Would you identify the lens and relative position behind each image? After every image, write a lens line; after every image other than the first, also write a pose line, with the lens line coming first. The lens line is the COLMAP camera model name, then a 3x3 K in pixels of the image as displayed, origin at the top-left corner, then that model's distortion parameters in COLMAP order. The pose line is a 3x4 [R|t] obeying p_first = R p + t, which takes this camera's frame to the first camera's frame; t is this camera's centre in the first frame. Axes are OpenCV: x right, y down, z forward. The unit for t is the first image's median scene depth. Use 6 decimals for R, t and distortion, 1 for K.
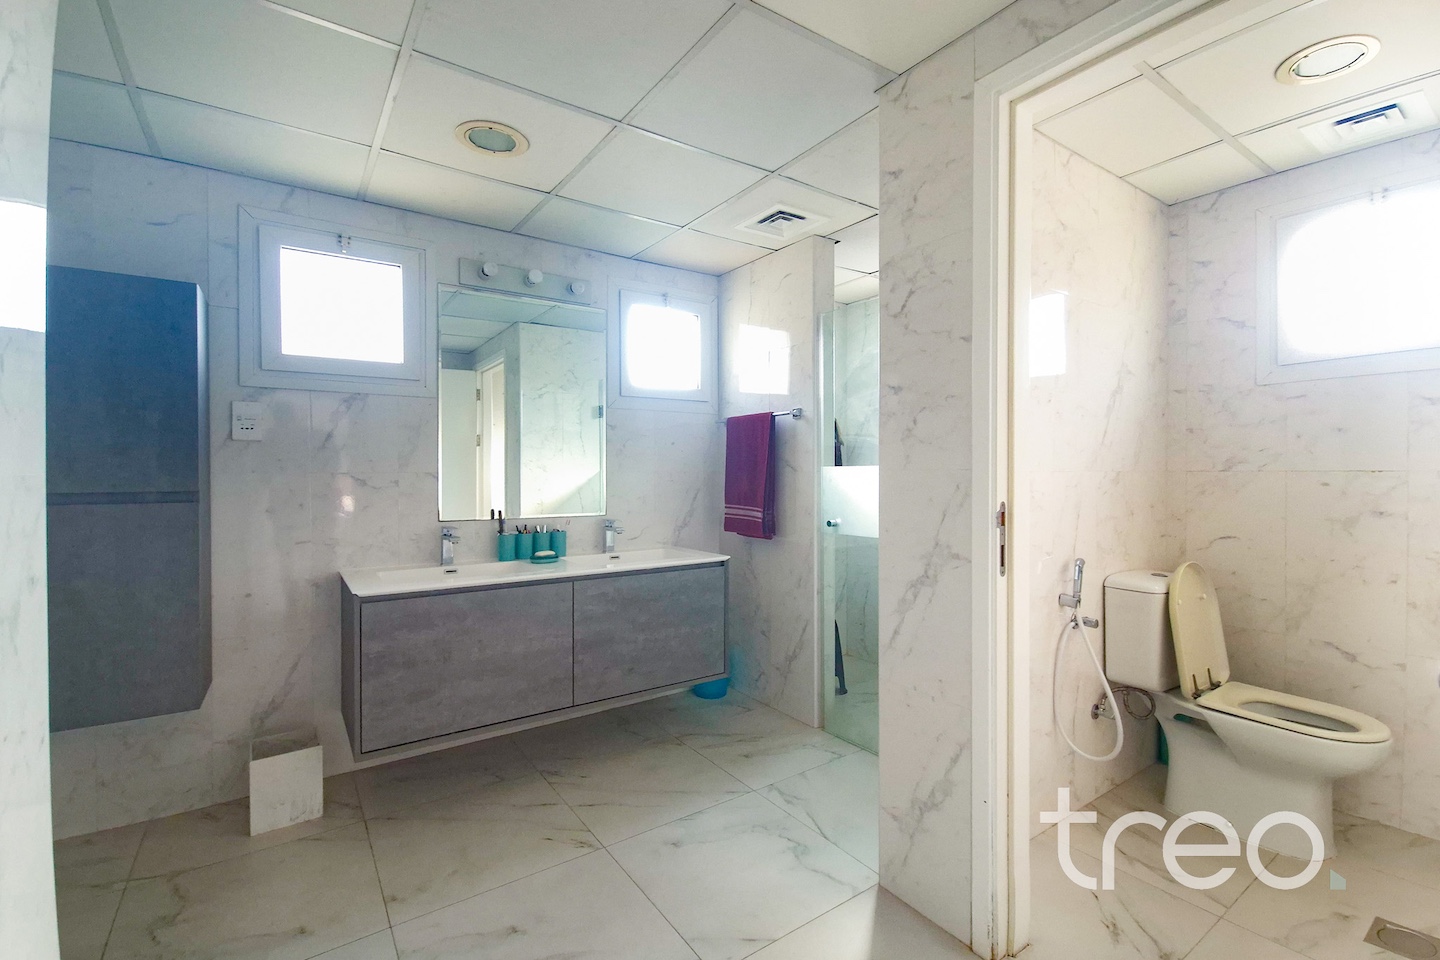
lens RADIAL K [[607.1, 0, 715.3], [0, 607.1, 470.3], [0, 0, 1]] dist [0.002995, 0.000403]
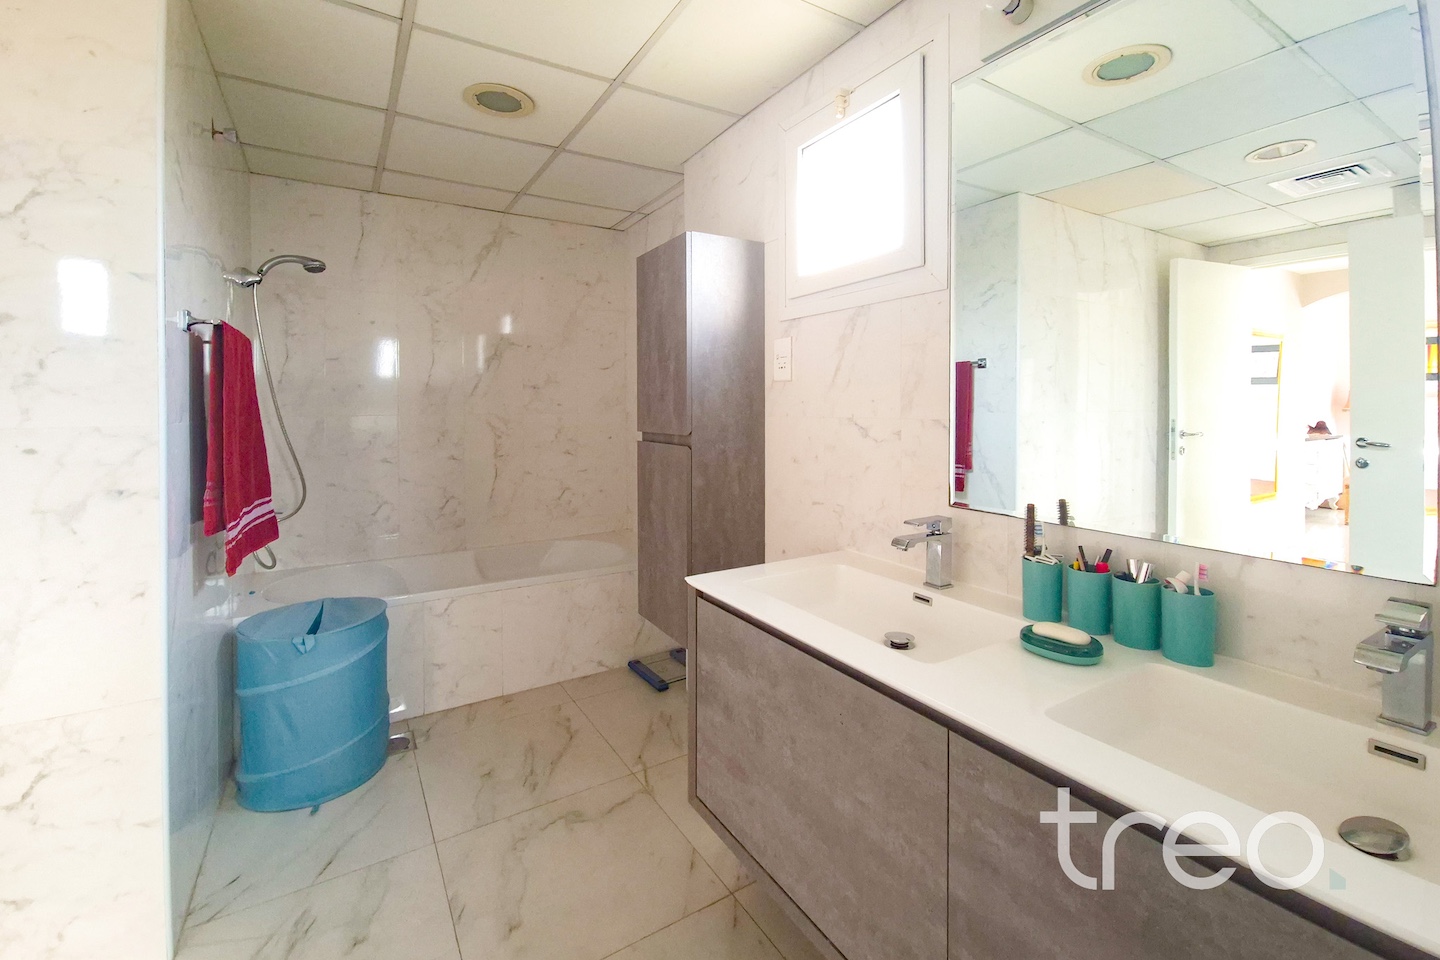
lens RADIAL K [[612.4, 0, 714.1], [0, 612.4, 420.7], [0, 0, 1]] dist [0.000444, 0.000057]
pose [[-0.039265, 0.017924, -0.999068, 0.147062], [-0.001387, 0.999837, 0.017992, -0.005794], [0.999228, 0.002092, -0.039233, 0.989695]]
